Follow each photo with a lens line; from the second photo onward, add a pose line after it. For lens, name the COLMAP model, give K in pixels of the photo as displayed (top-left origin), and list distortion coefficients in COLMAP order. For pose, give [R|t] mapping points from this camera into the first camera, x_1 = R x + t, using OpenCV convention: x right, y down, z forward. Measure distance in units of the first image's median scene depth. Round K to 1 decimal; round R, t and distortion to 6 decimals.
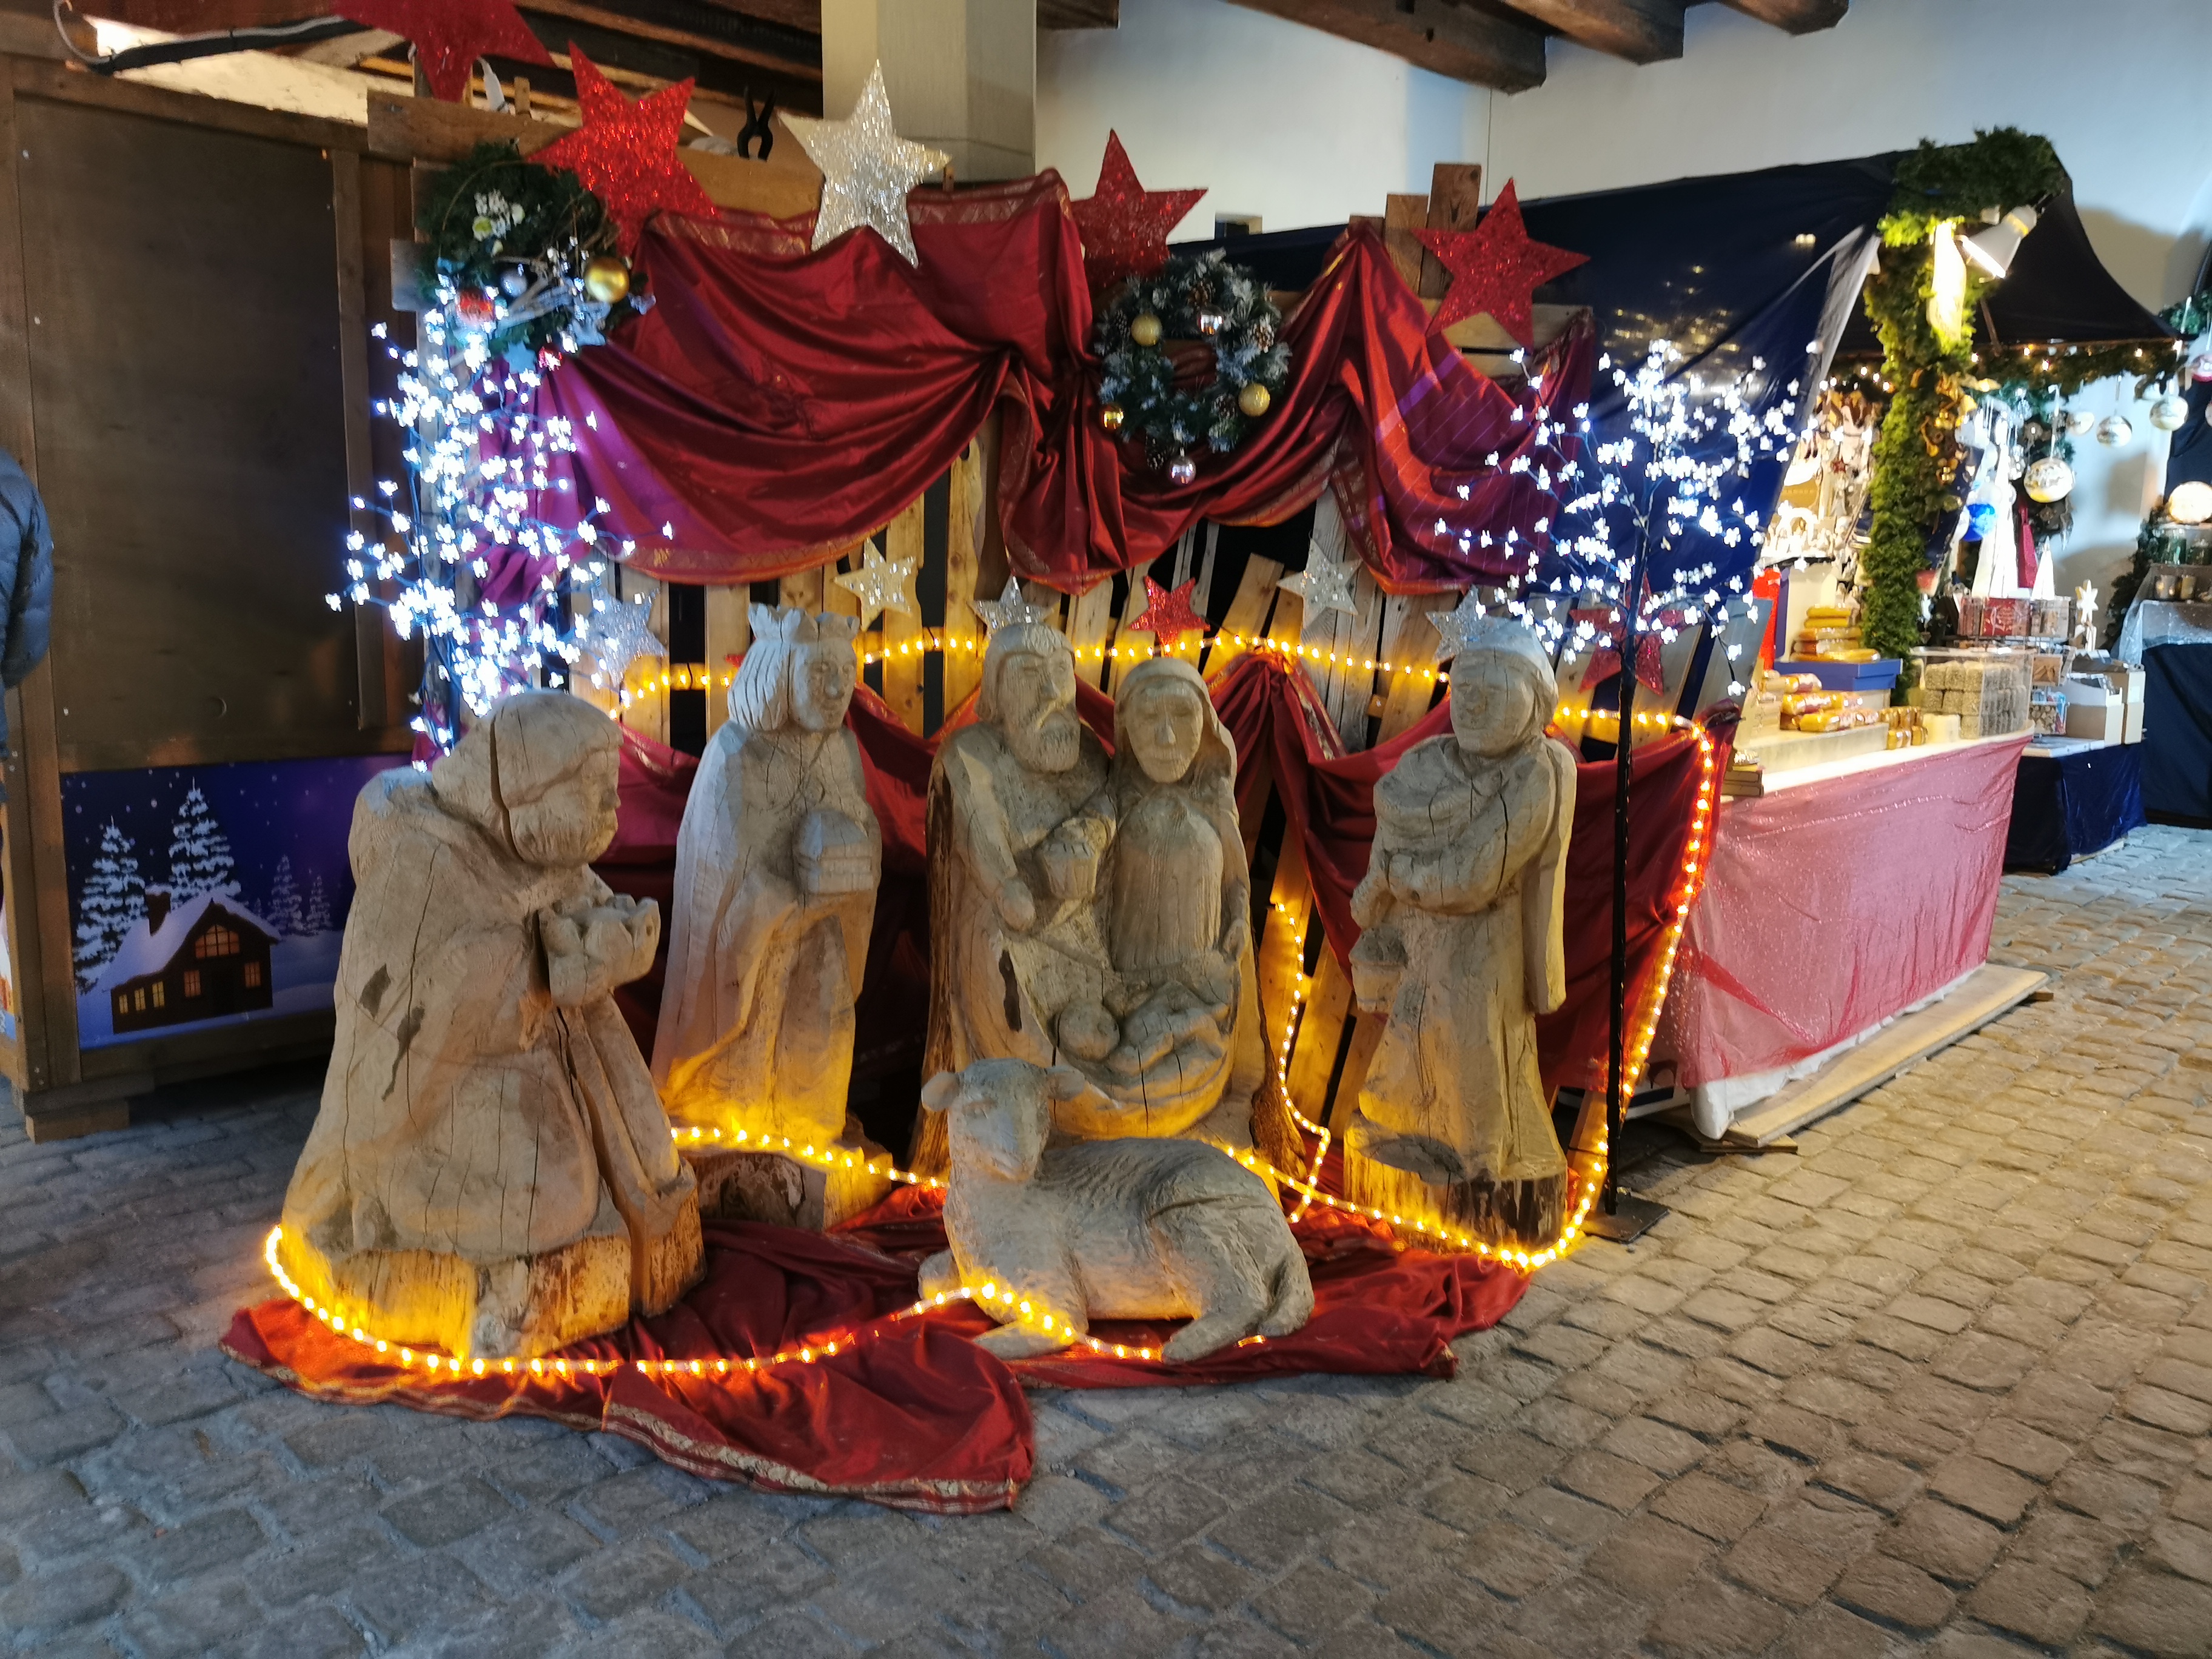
lens RADIAL K [[1730.3, 0, 1105.7], [0, 1730.3, 832.1], [0, 0, 1]] dist [0.030092, -0.011554]
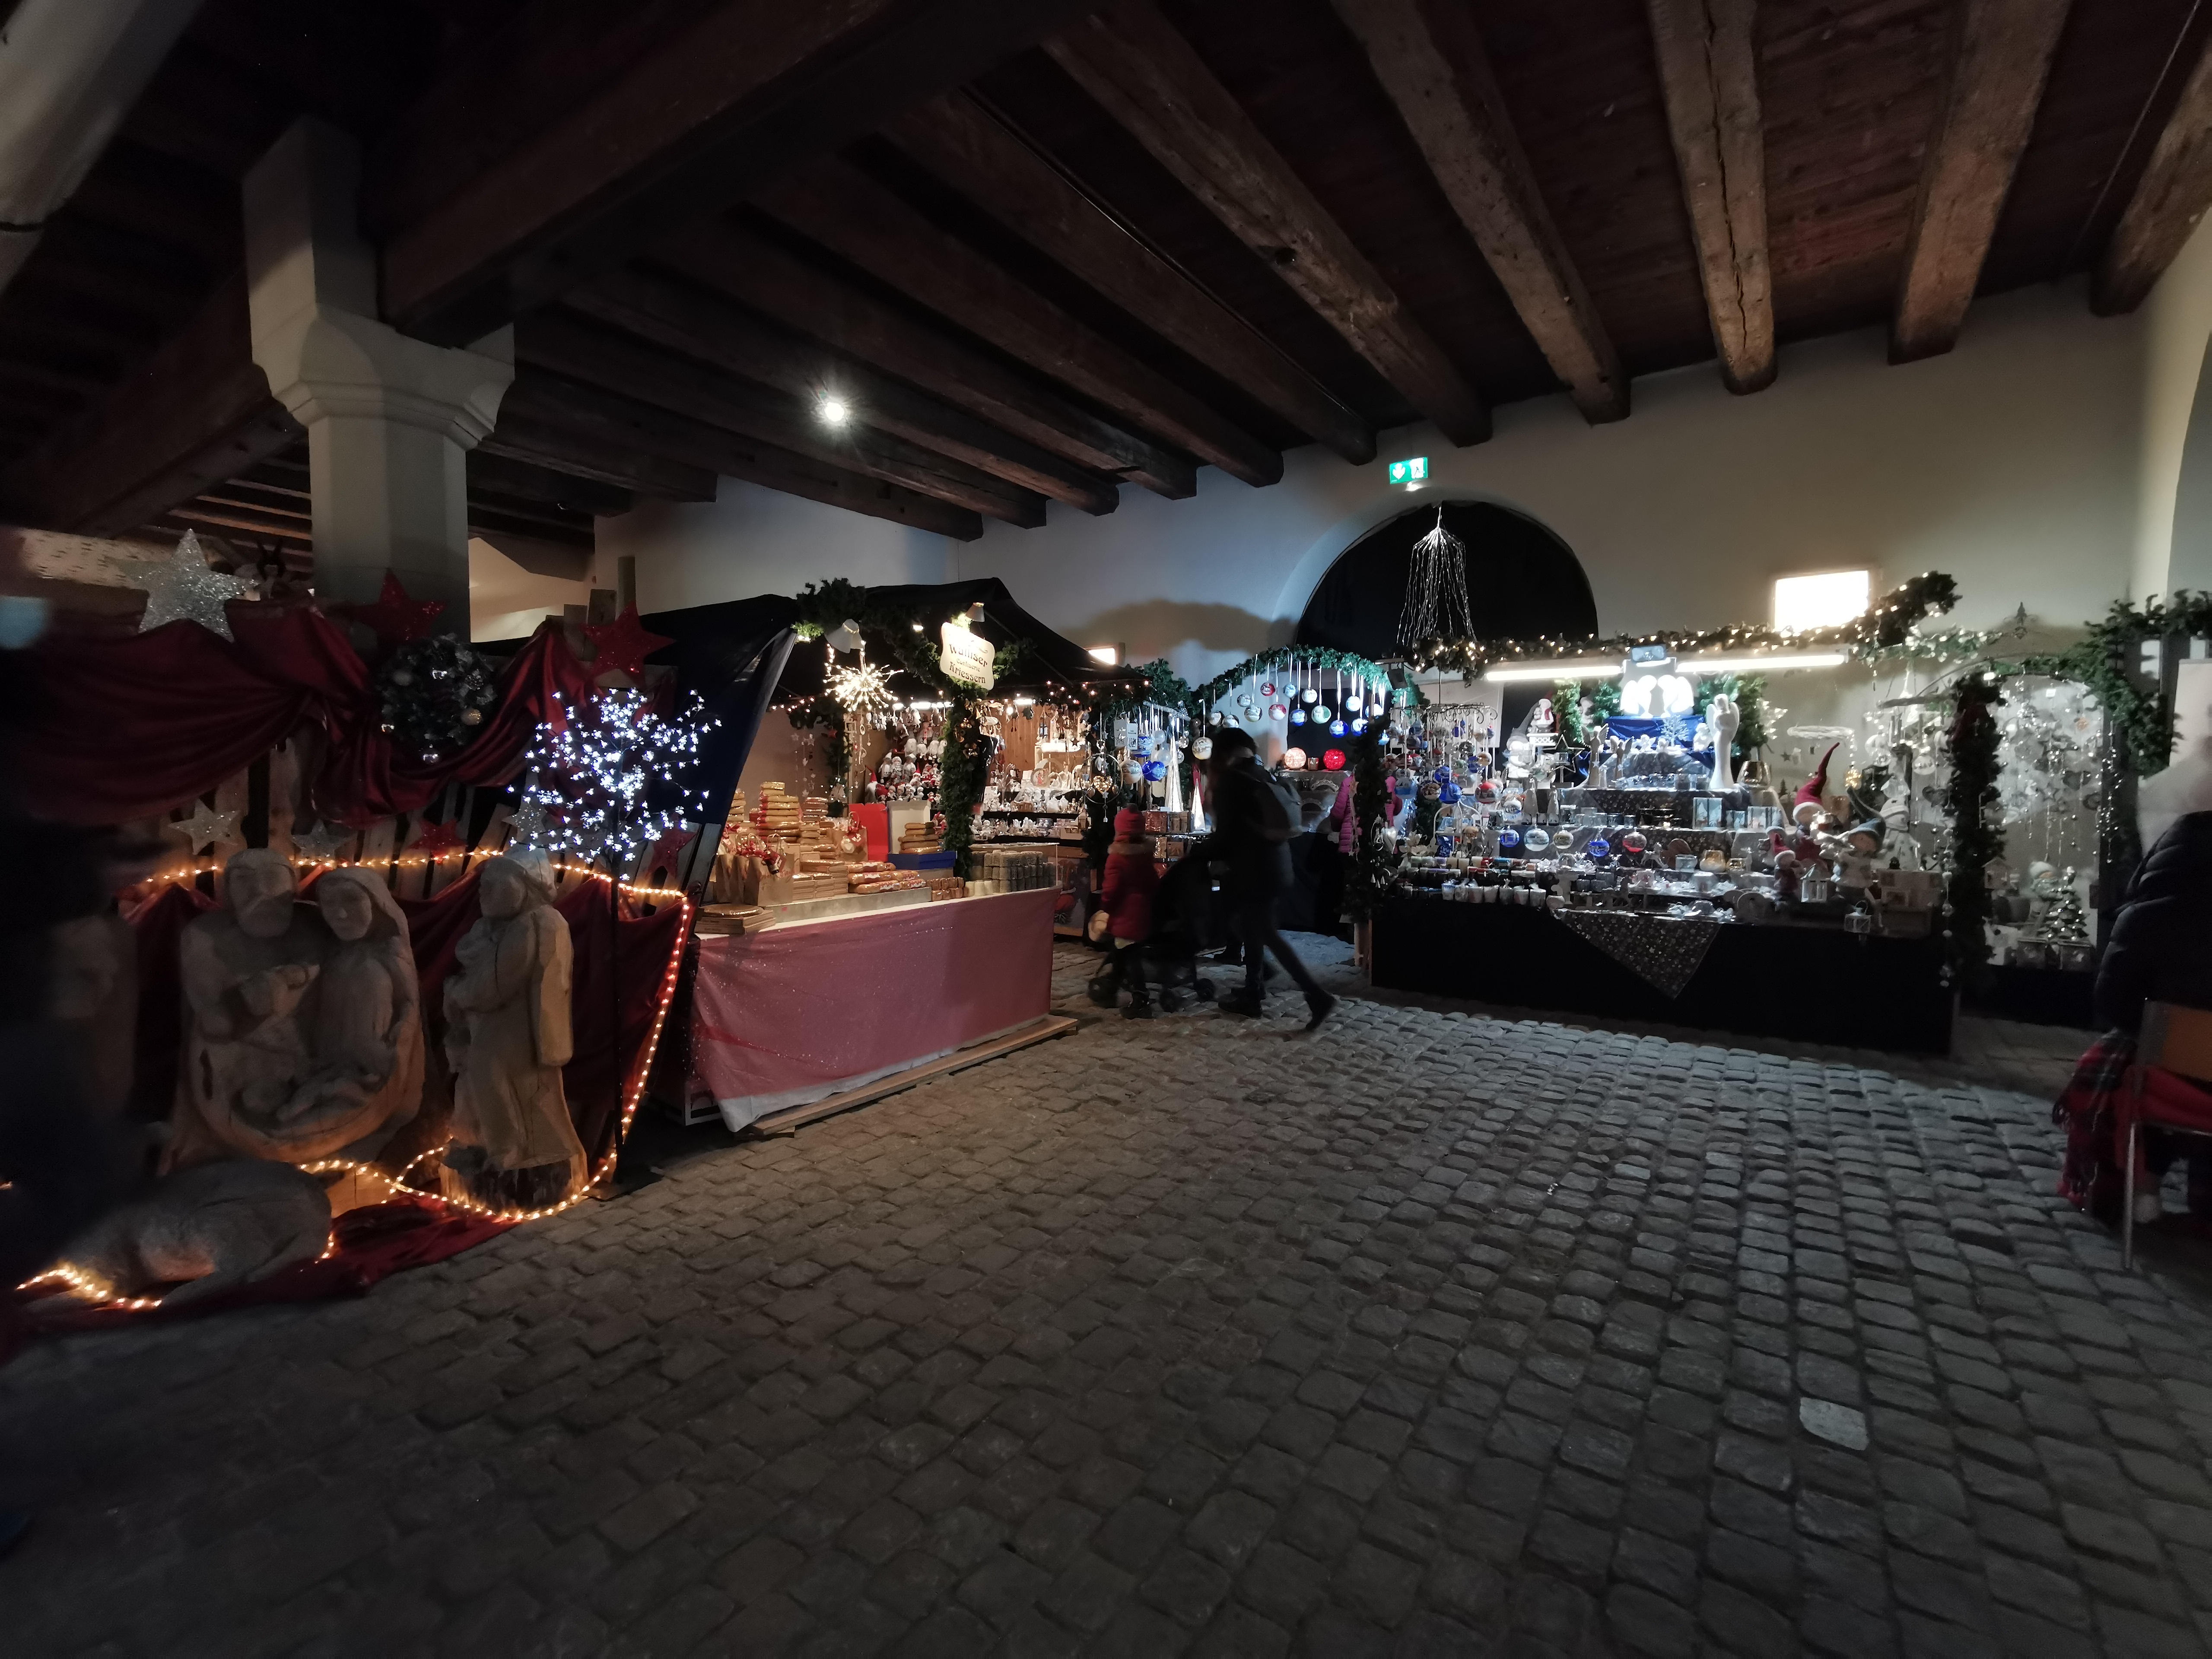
lens RADIAL K [[1014.8, 0, 1103.6], [0, 1014.8, 824.6], [0, 0, 1]] dist [0.002976, 0.000938]
pose [[0.986266, -0.022885, 0.163574, 0.548279], [0.042429, 0.992225, -0.117004, 0.005467], [-0.159624, 0.122337, 0.979568, -0.092158]]
